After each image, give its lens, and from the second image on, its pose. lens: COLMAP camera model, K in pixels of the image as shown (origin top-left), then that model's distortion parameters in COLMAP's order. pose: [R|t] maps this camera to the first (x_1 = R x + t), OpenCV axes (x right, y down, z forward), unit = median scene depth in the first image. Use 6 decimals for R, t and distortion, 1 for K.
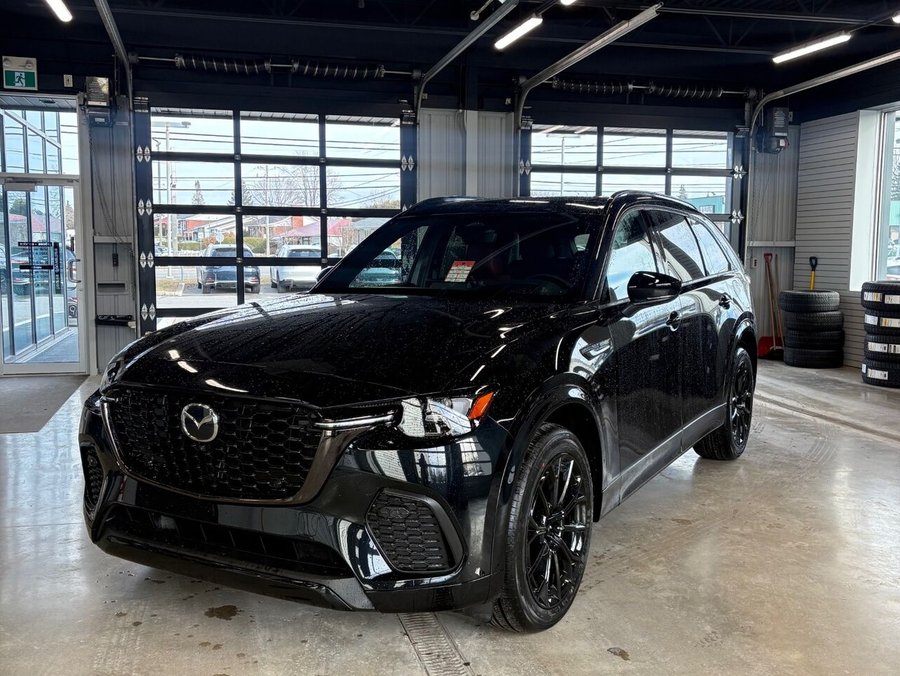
lens RADIAL K [[891.7, 0, 448.1], [0, 891.7, 340.8], [0, 0, 1]] dist [0.038448, -0.021132]
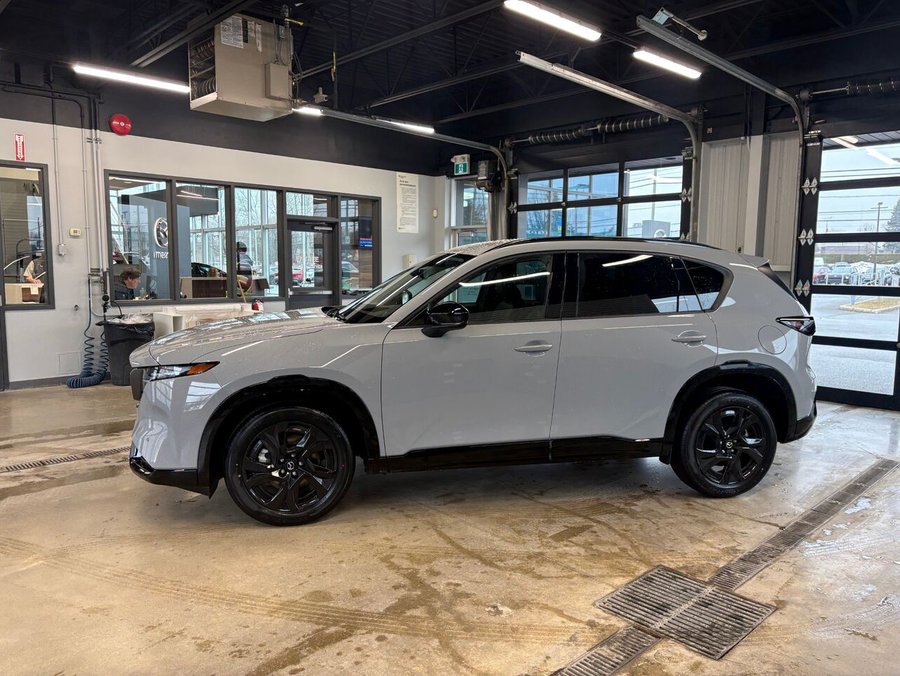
lens RADIAL K [[673.2, 0, 449.9], [0, 673.2, 333.8], [0, 0, 1]] dist [0.028486, -0.012495]
pose [[0.506724, 0.082656, -0.858137, 0.559143], [-0.098504, 0.994425, 0.037617, -0.032674], [0.856462, 0.065468, 0.512041, 0.349290]]
